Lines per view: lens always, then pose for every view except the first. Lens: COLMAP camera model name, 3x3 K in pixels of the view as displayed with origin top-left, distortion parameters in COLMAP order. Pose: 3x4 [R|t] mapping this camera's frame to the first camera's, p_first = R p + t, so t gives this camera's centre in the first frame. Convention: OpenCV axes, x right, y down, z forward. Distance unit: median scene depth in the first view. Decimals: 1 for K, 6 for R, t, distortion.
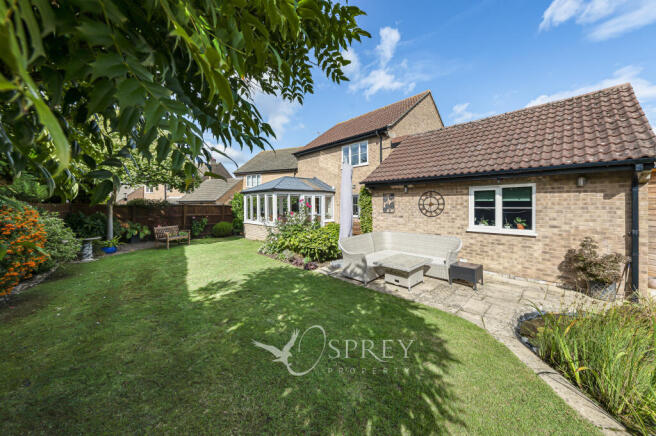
lens RADIAL K [[230.3, 0, 320.9], [0, 230.3, 205.8], [0, 0, 1]] dist [0.002777, -0.000191]
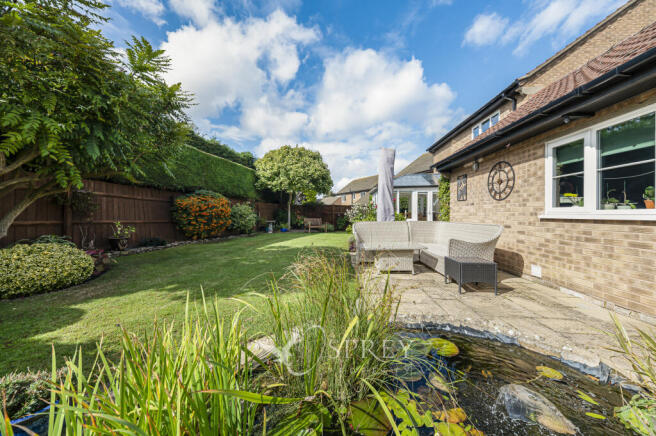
lens RADIAL K [[230.3, 0, 328.1], [0, 230.3, 215.1], [0, 0, 1]] dist [0.002777, -0.000191]
pose [[0.658918, 0.006909, -0.752183, 0.703589], [-0.015263, 0.999875, -0.004186, 0.109485], [0.752059, 0.014238, 0.658941, 0.192716]]
